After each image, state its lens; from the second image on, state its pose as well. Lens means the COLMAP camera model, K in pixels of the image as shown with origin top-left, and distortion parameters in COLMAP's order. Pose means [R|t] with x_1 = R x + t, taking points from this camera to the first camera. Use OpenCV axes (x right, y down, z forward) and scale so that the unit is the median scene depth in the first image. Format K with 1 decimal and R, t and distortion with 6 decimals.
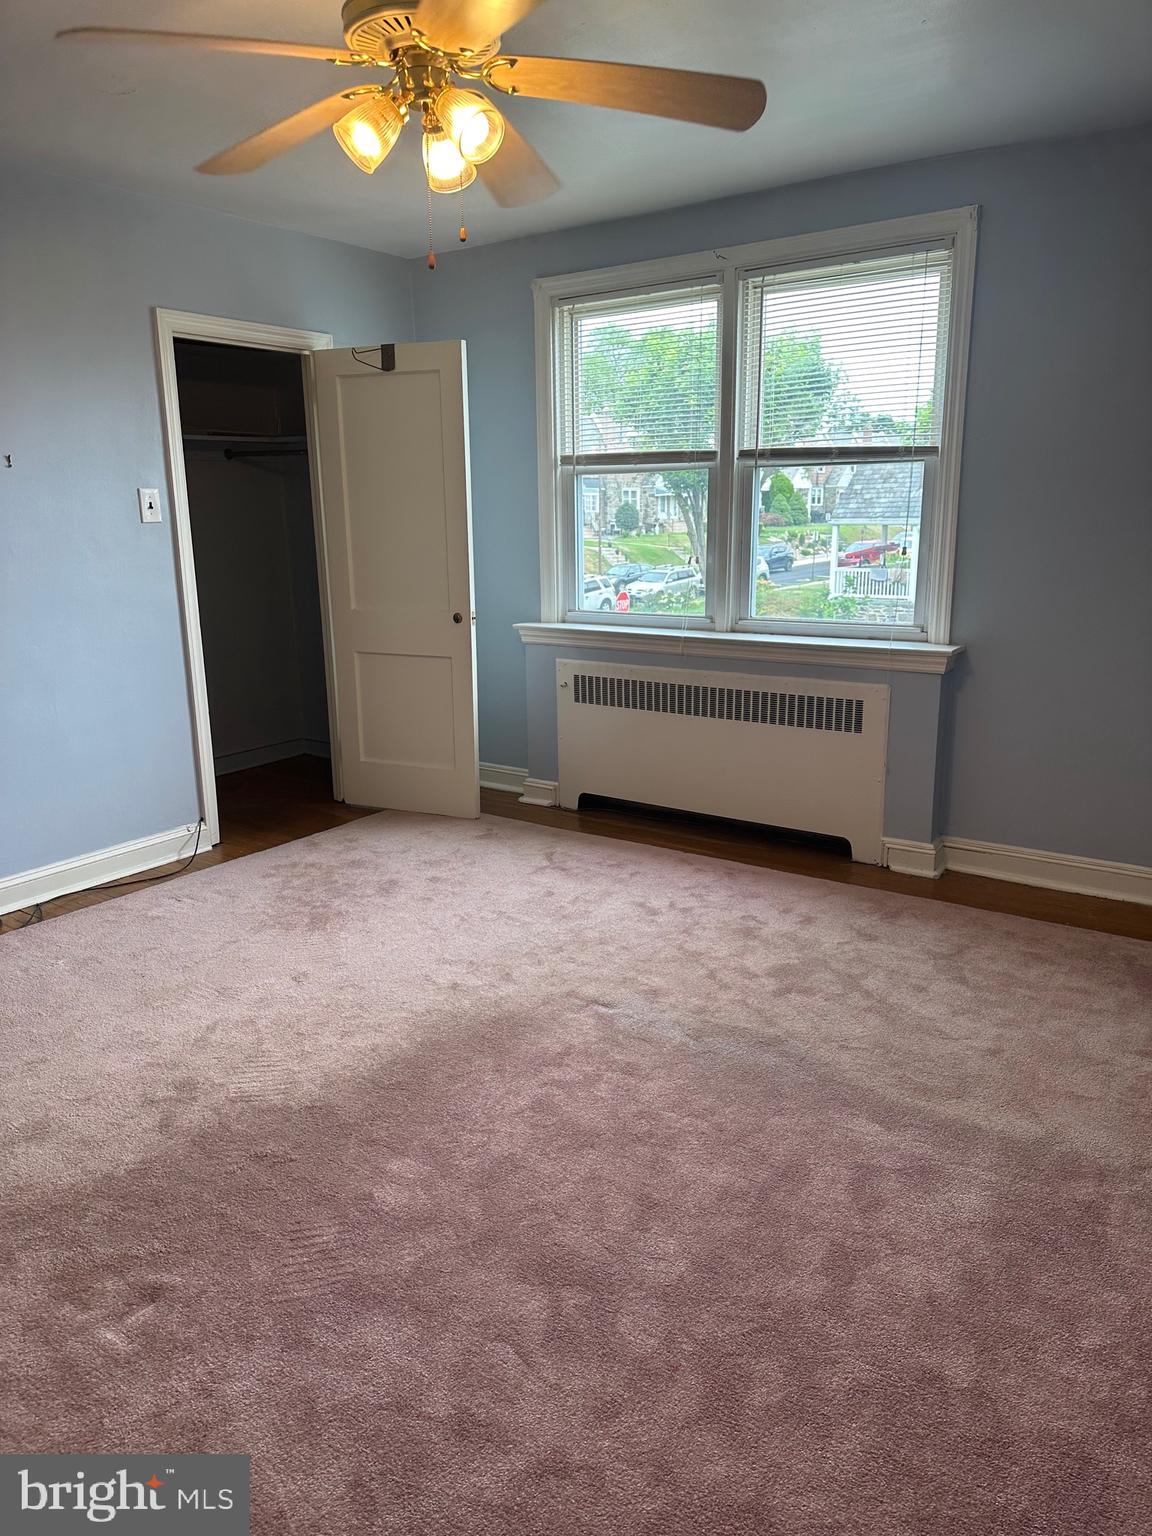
lens RADIAL K [[1092.9, 0, 576.1], [0, 1092.9, 767.6], [0, 0, 1]] dist [0.067802, -0.084194]
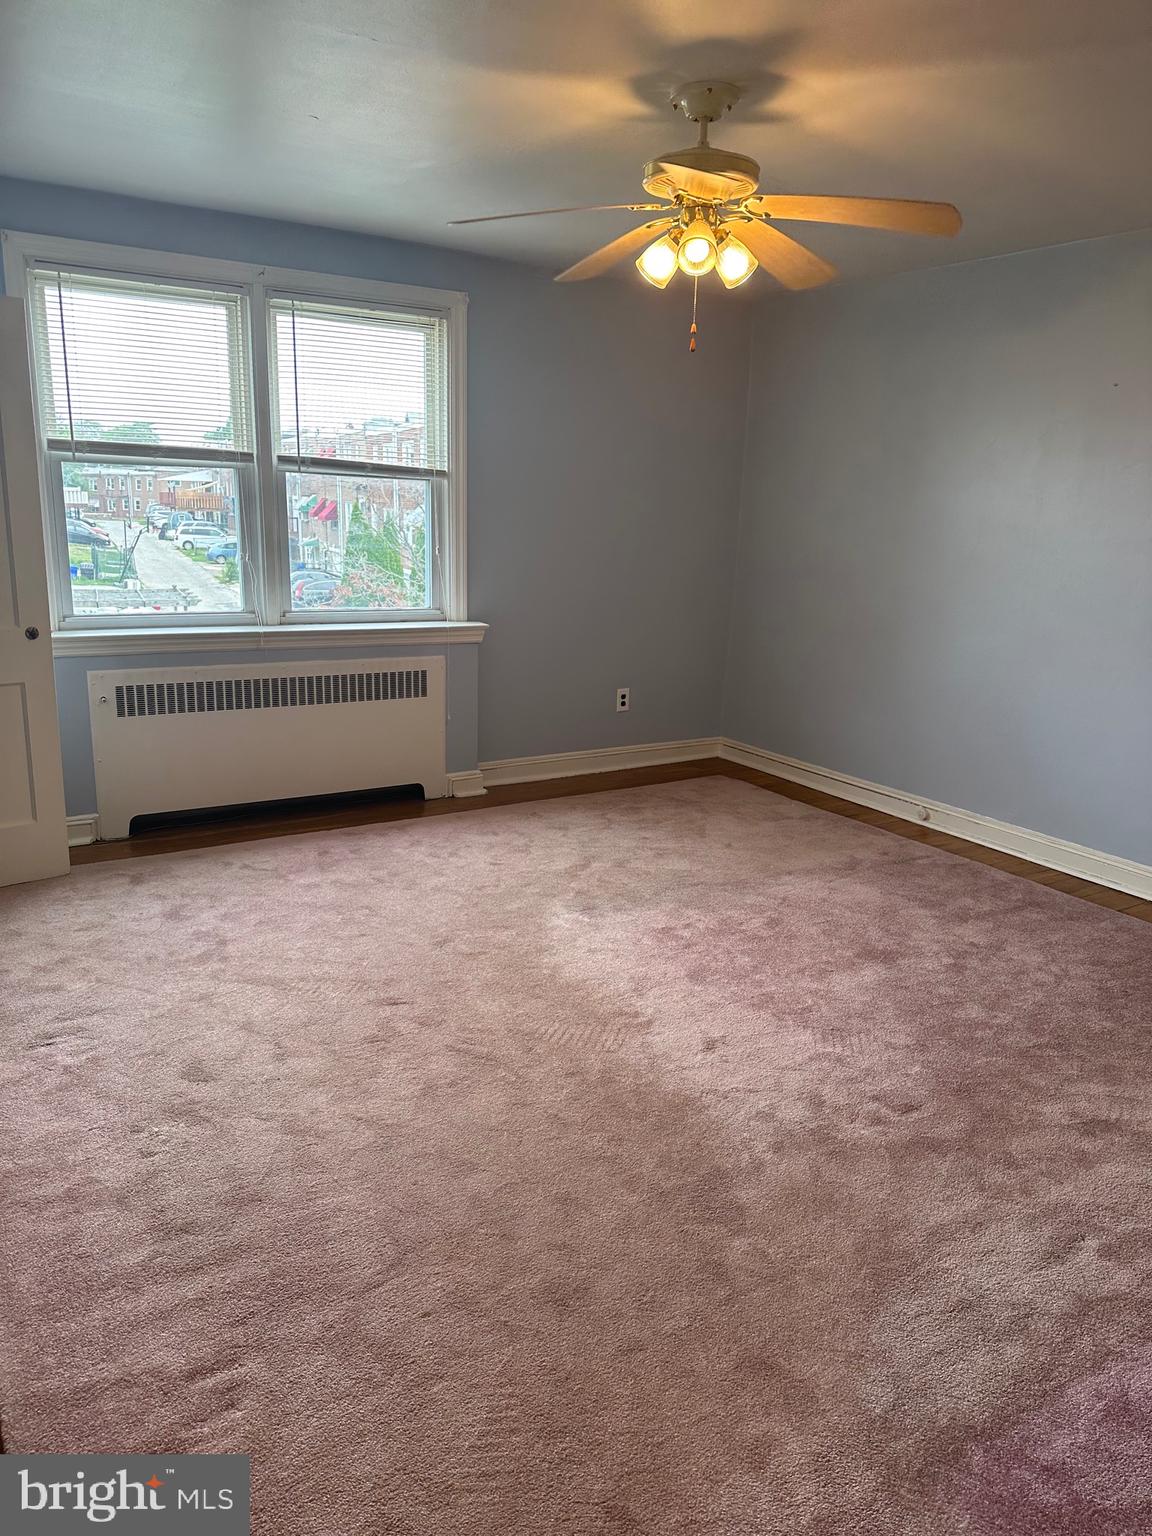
lens RADIAL K [[1092.9, 0, 586.1], [0, 1092.9, 766.1], [0, 0, 1]] dist [0.067802, -0.084194]
pose [[0.345666, -0.194842, 0.917906, -0.798328], [0.172087, 0.974777, 0.142109, -0.094694], [-0.922443, 0.108838, 0.370477, 0.357710]]
